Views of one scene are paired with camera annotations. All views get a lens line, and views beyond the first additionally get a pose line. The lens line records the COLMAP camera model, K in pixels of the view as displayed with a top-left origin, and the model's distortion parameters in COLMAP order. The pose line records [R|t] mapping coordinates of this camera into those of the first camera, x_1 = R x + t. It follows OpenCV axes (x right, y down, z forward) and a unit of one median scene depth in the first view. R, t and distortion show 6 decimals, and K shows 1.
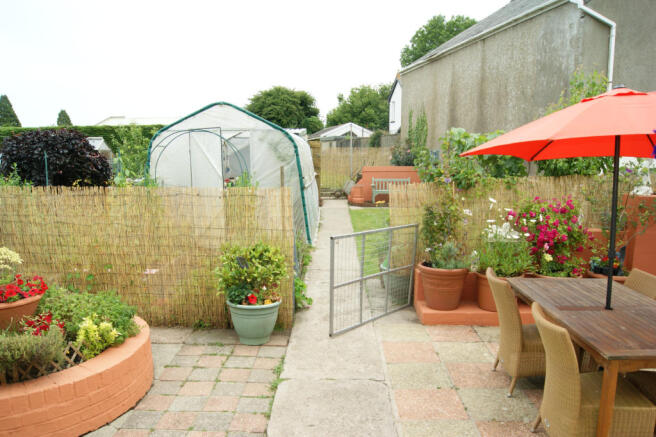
lens RADIAL K [[513.7, 0, 328.2], [0, 513.7, 259.6], [0, 0, 1]] dist [-0.081365, 0.014461]
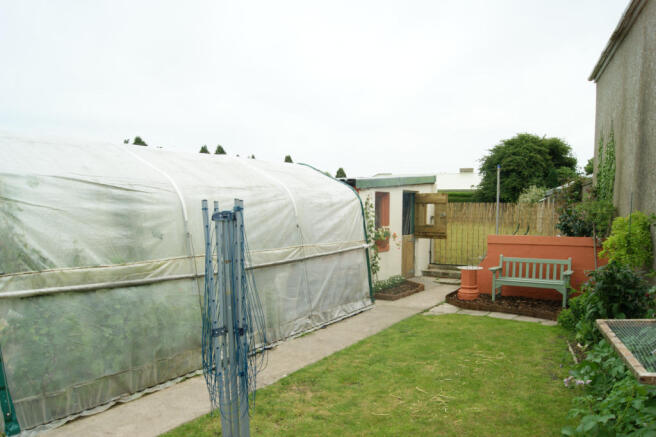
lens RADIAL K [[513.7, 0, 328.2], [0, 513.7, 259.6], [0, 0, 1]] dist [-0.081365, 0.014461]
pose [[0.859716, 0.052555, -0.508061, 0.365650], [-0.107066, 0.991137, -0.078646, -0.157732], [0.499425, 0.122009, 0.857723, 0.740520]]
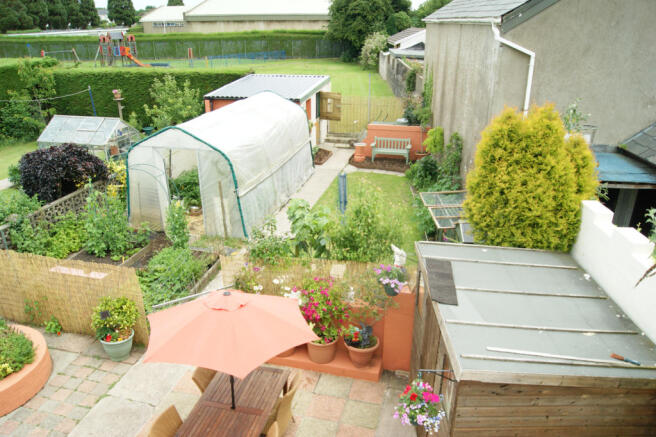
lens RADIAL K [[513.7, 0, 328.2], [0, 513.7, 259.6], [0, 0, 1]] dist [-0.081365, 0.014461]
pose [[0.975207, 0.099164, -0.197832, 0.397790], [-0.050006, 0.969604, 0.239516, -0.281492], [0.215570, -0.223685, 0.950523, -0.160552]]
